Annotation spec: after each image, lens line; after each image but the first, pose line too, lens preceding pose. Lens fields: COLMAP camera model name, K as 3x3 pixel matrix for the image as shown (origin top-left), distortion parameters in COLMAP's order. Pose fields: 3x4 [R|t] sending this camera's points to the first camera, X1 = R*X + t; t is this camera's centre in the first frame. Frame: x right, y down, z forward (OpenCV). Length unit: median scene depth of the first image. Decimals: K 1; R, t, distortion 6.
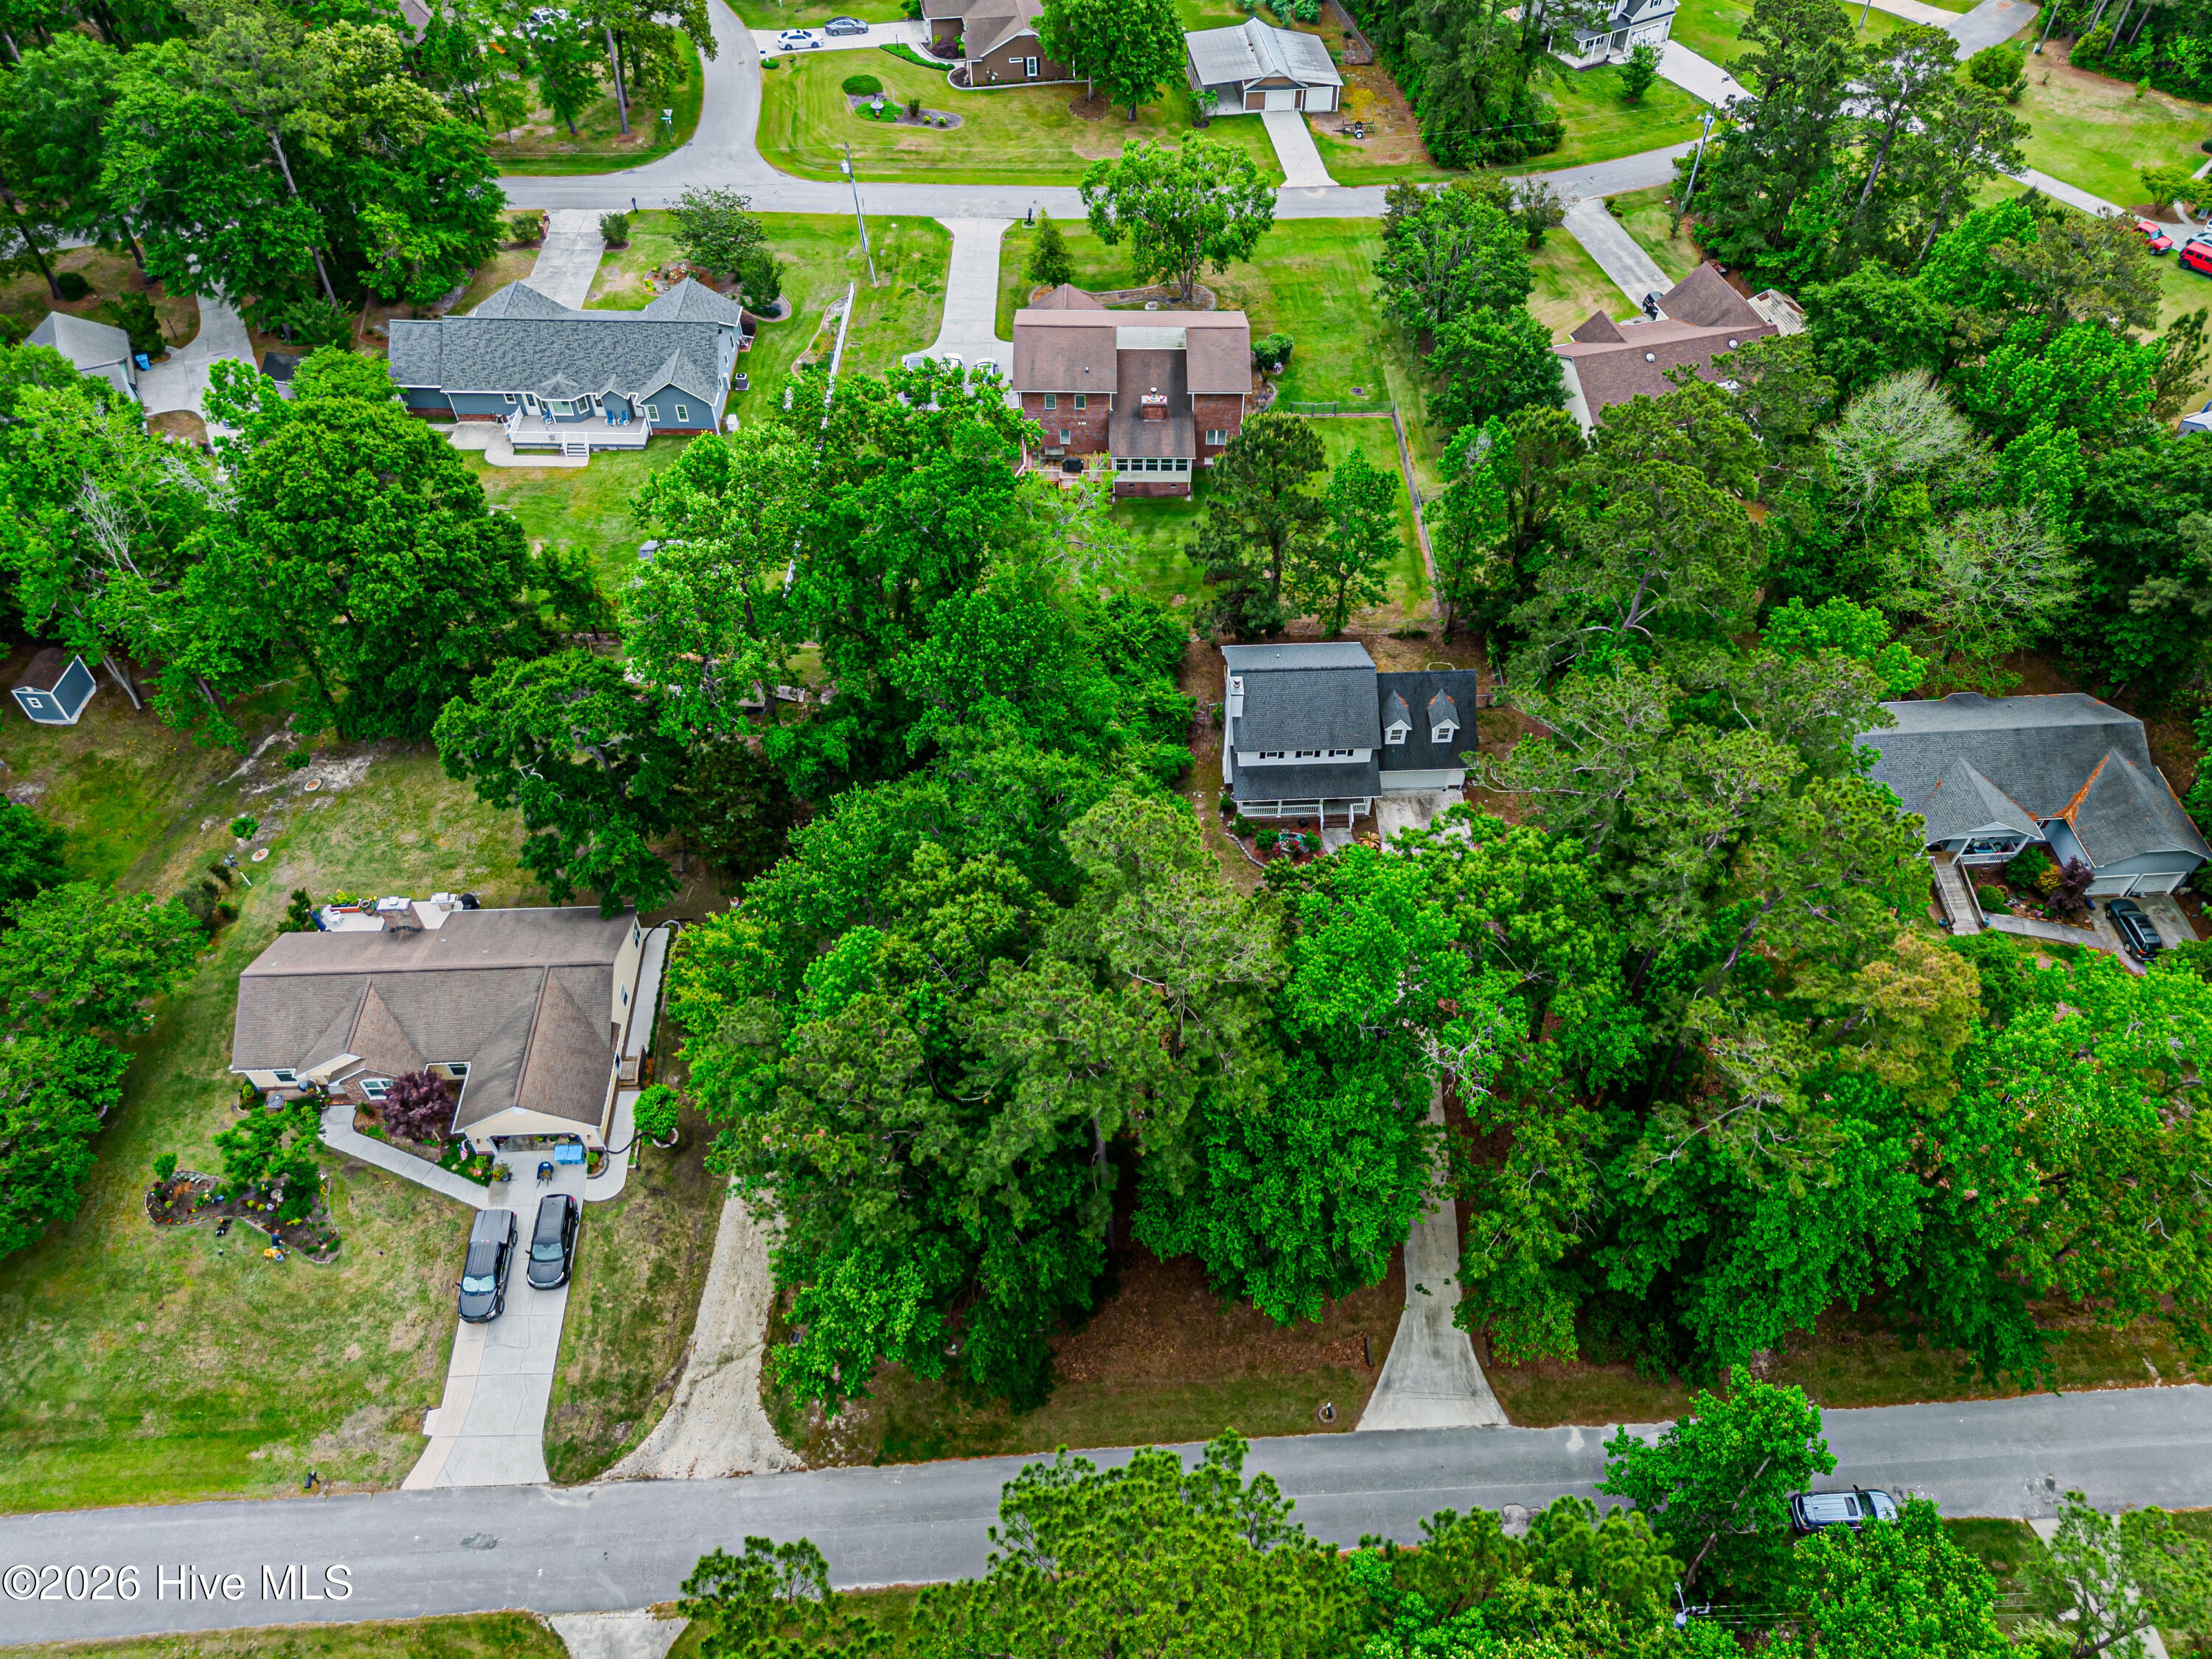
lens RADIAL K [[1580.6, 0, 1164.8], [0, 1580.6, 899.3], [0, 0, 1]] dist [0.058053, -0.037738]
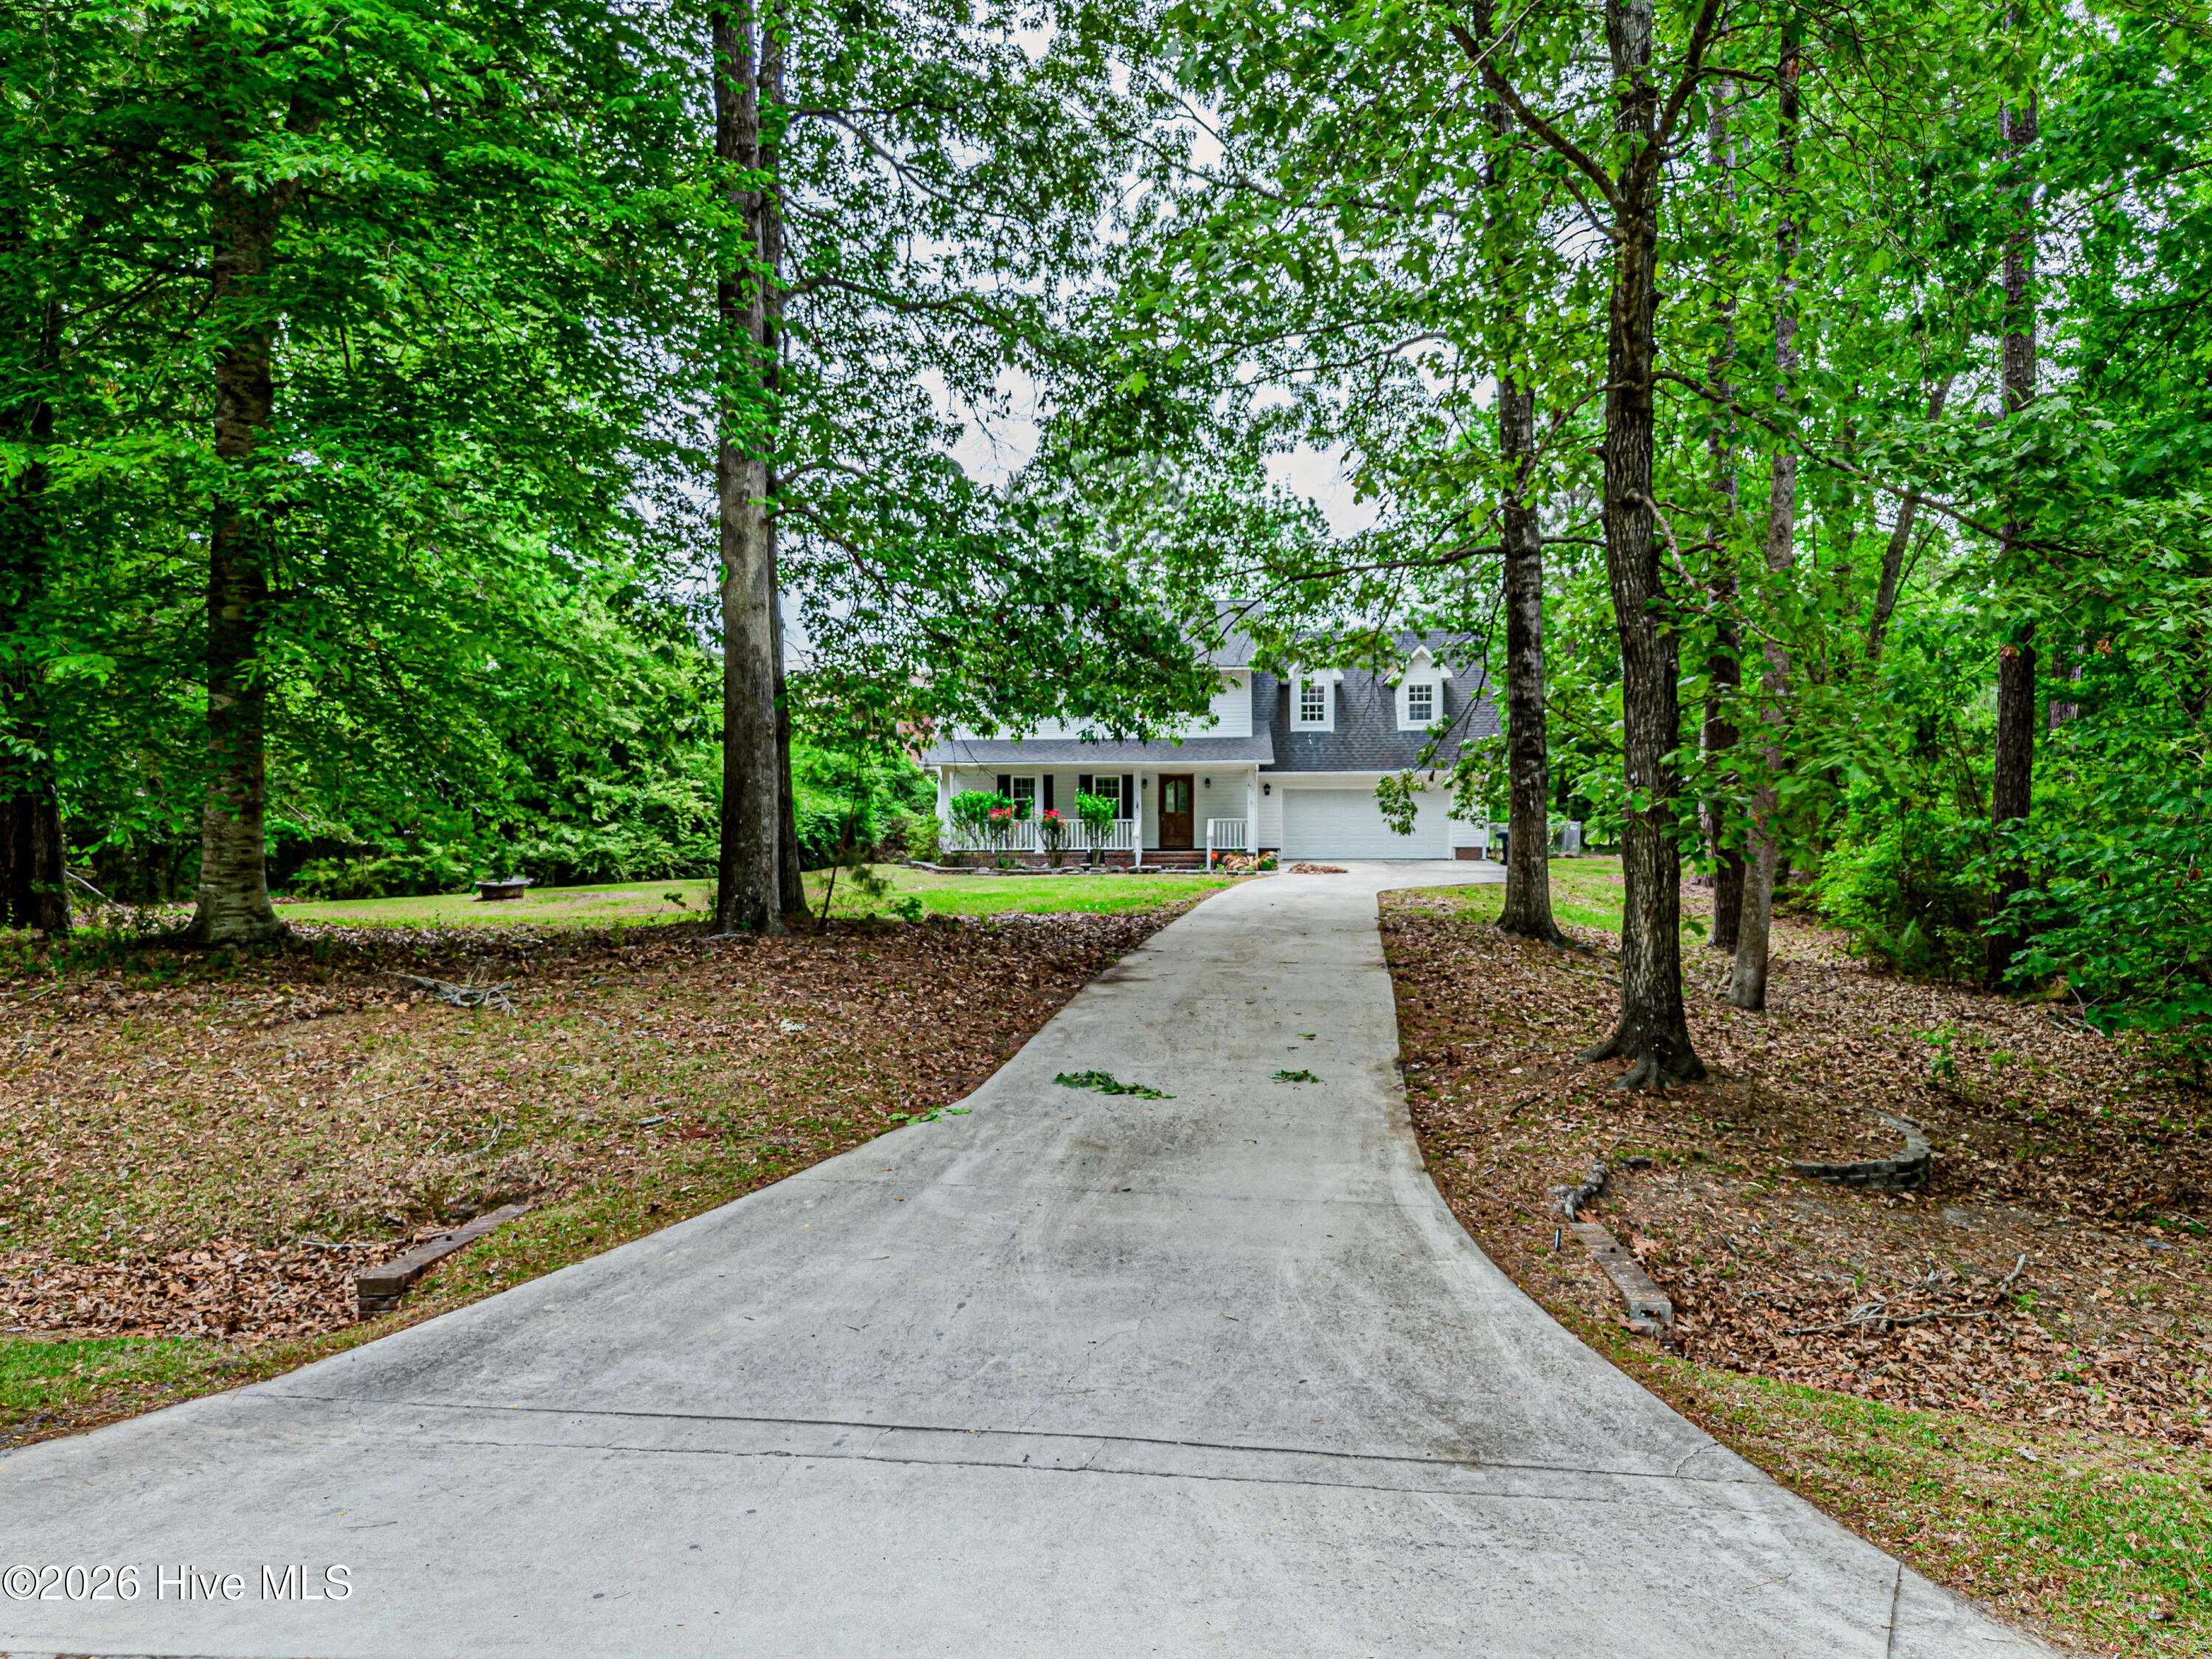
lens RADIAL K [[1675.0, 0, 1179.6], [0, 1675.0, 902.4], [0, 0, 1]] dist [0.166561, -0.309095]
pose [[0.995217, -0.026347, -0.094067, 0.117331], [-0.052557, 0.667284, -0.742946, 0.220218], [0.082344, 0.744337, 0.662708, 0.560608]]
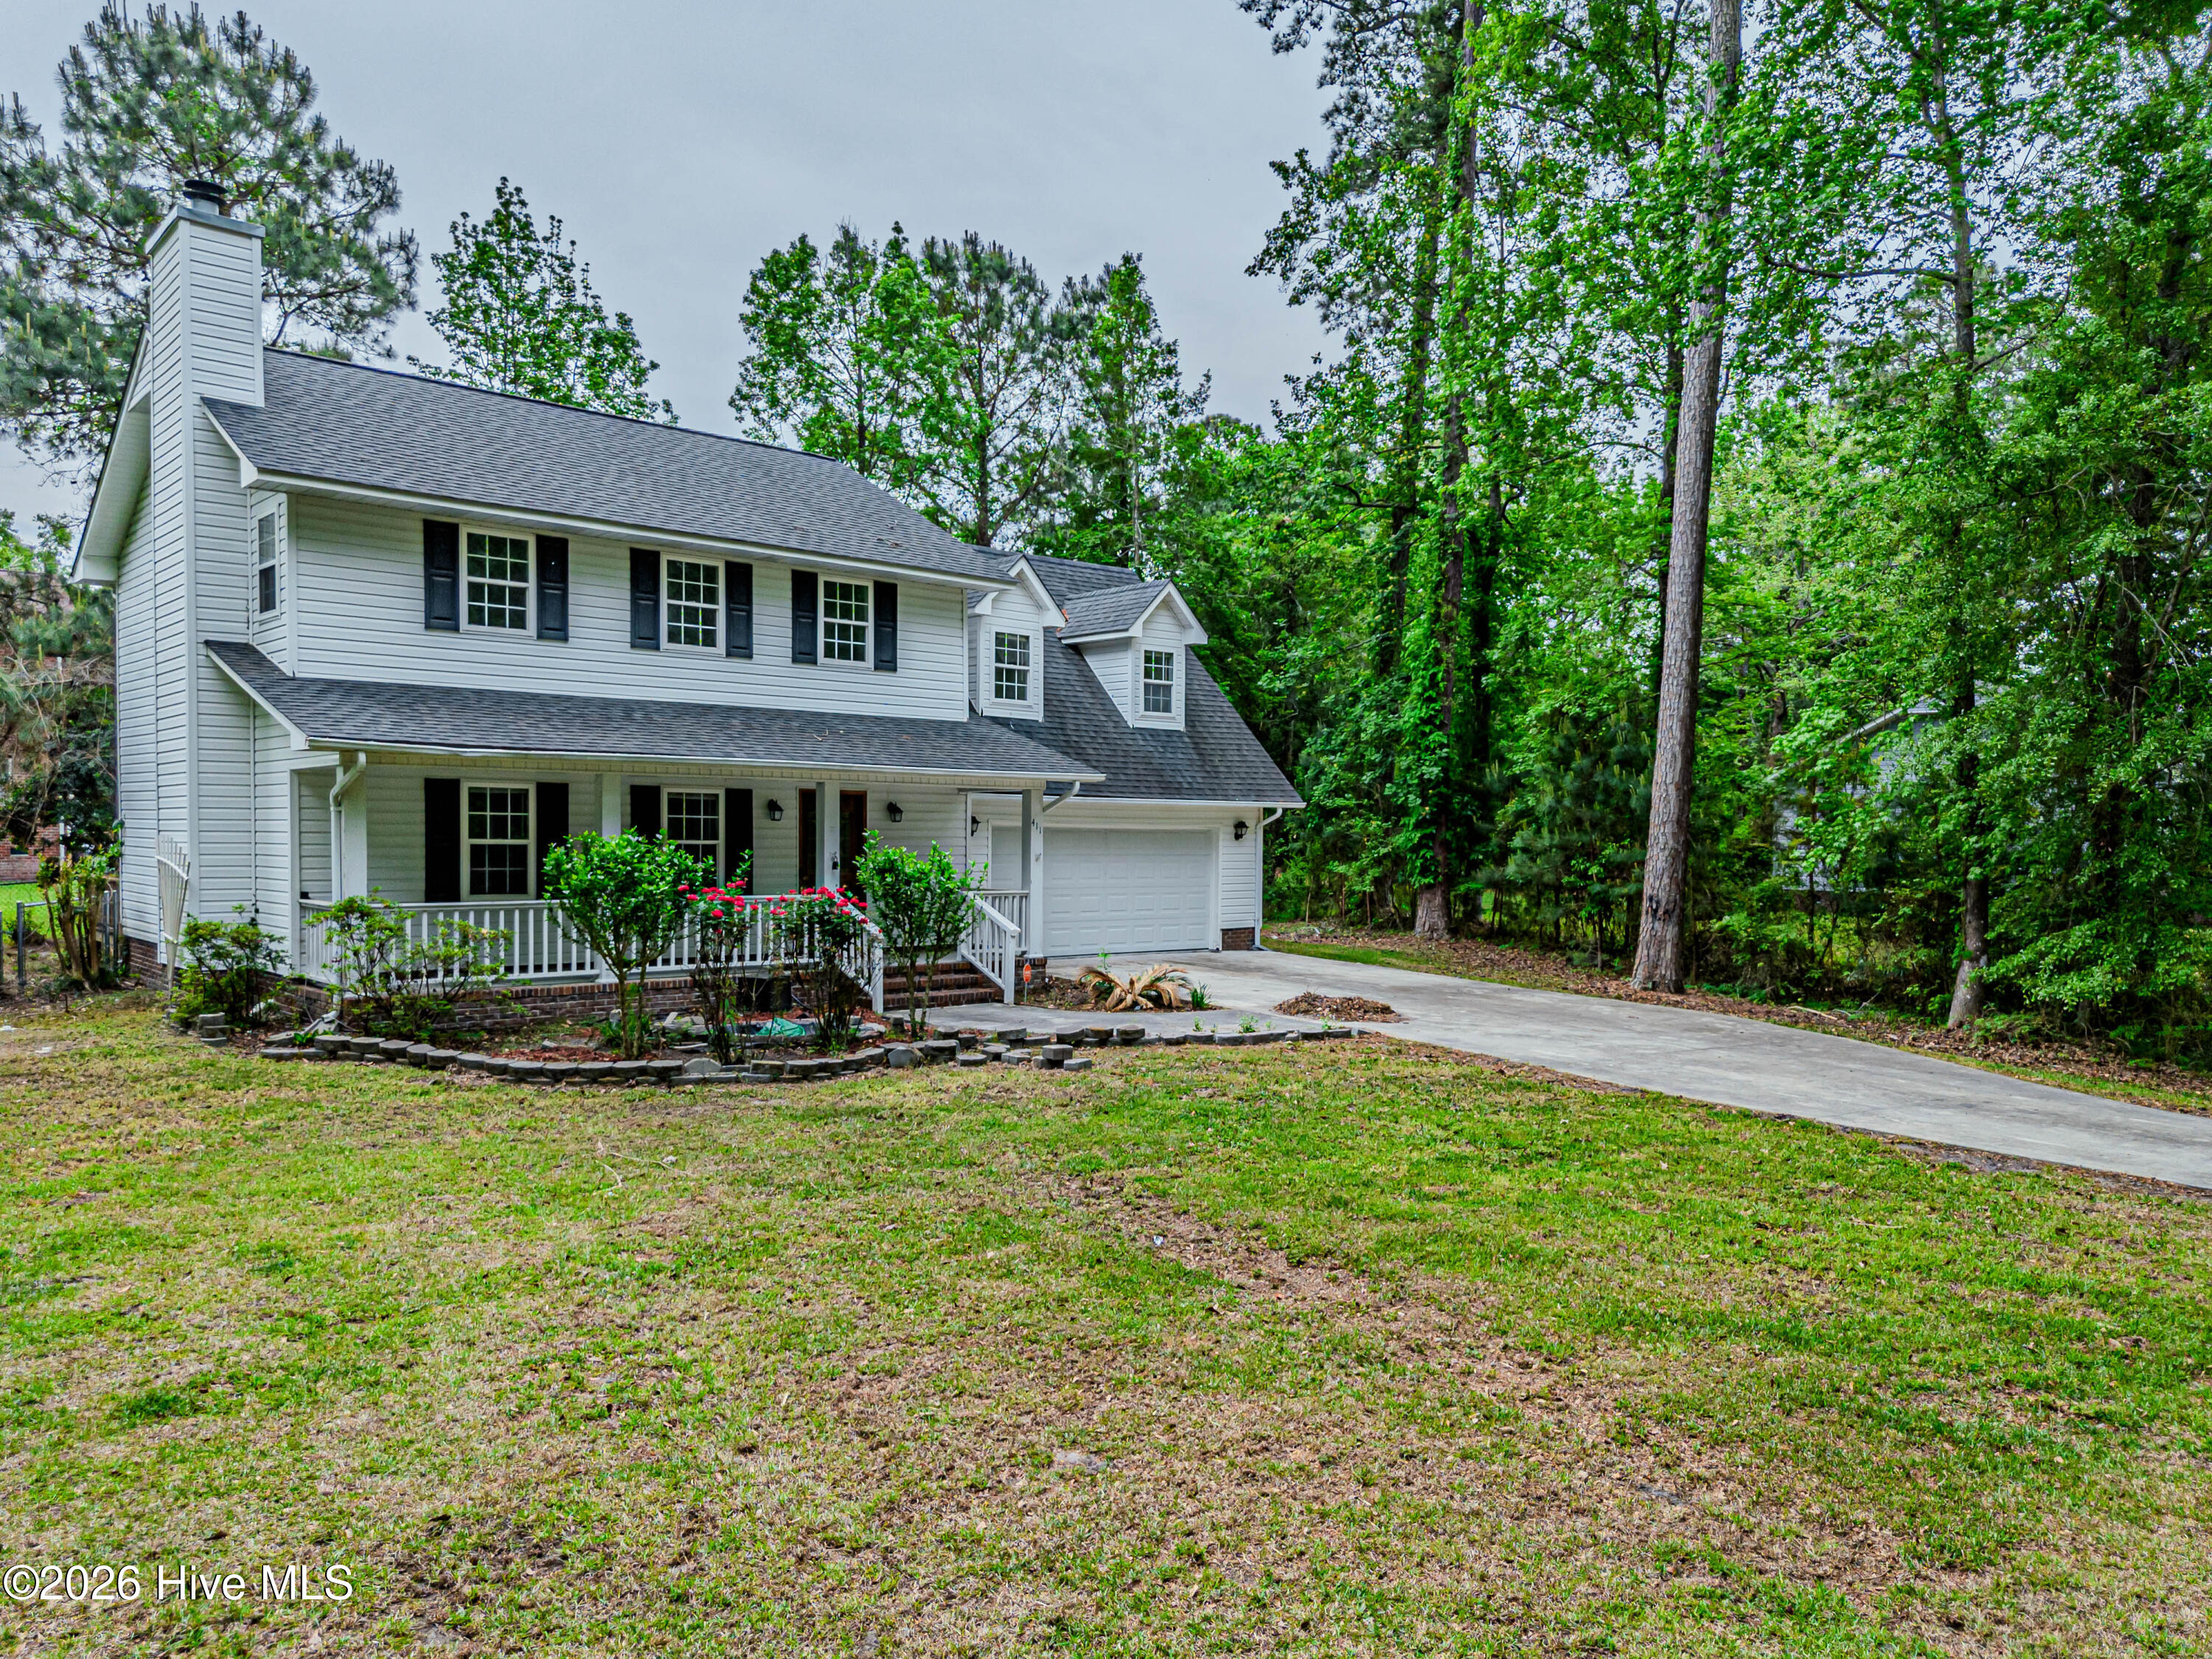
lens RADIAL K [[1580.6, 0, 1164.8], [0, 1580.6, 899.3], [0, 0, 1]] dist [0.058053, -0.037738]
pose [[0.779036, -0.042678, 0.625525, 0.010680], [0.488832, 0.666091, -0.563352, 0.050272], [-0.392614, 0.744648, 0.539772, 0.685681]]
